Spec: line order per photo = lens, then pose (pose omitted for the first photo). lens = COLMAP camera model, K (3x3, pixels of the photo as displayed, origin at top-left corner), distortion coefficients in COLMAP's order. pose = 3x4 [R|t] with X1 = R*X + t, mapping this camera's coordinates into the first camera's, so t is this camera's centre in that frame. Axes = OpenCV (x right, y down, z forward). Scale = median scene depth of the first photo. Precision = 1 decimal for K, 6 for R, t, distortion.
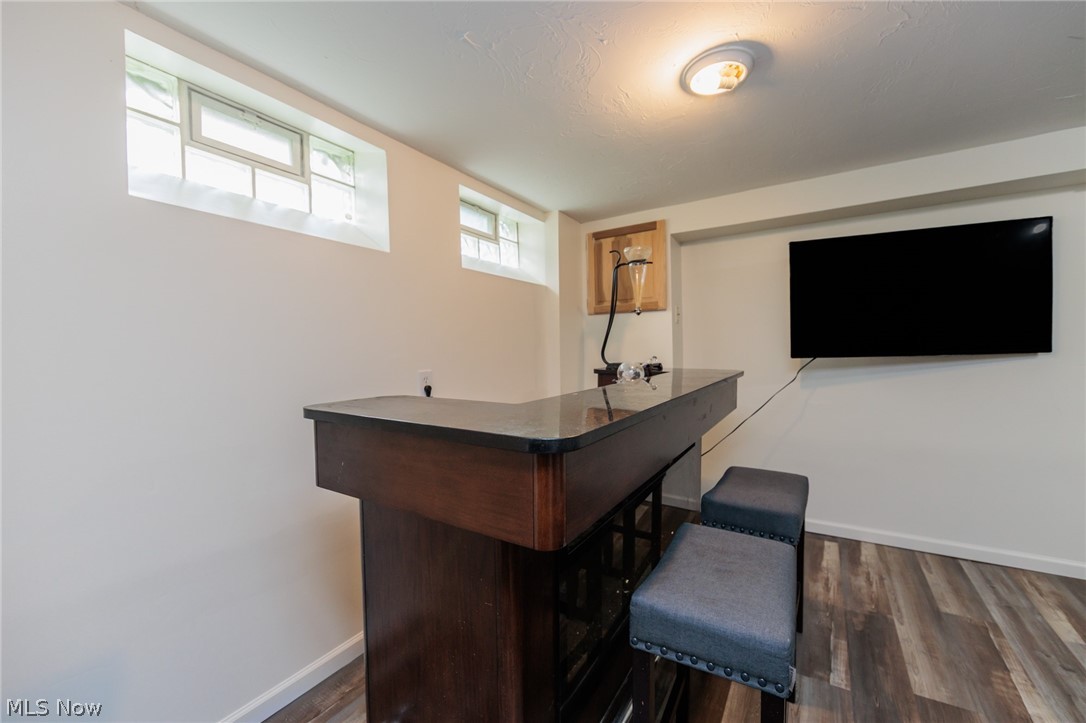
lens RADIAL K [[435.3, 0, 543.3], [0, 435.3, 359.7], [0, 0, 1]] dist [-0.006848, -0.000497]
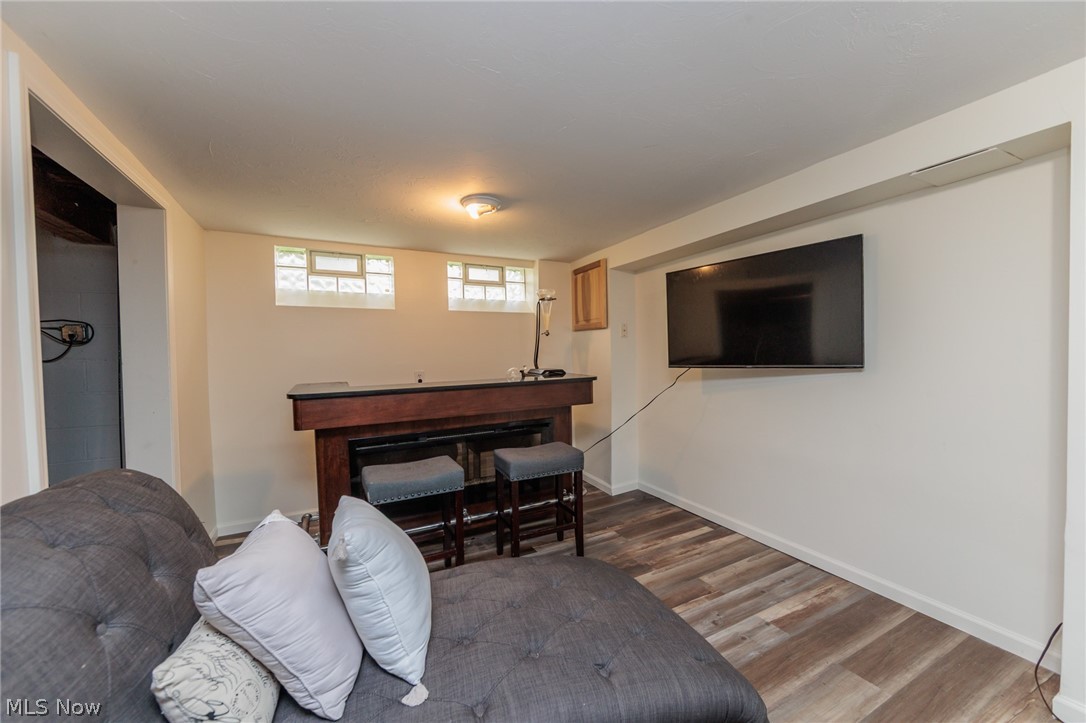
lens RADIAL K [[435.3, 0, 553.0], [0, 435.3, 362.3], [0, 0, 1]] dist [-0.006848, -0.000497]
pose [[0.853053, 0.015380, -0.521597, 1.111481], [-0.009035, 0.999851, 0.014706, -0.041515], [0.521745, -0.007832, 0.853065, -0.247112]]
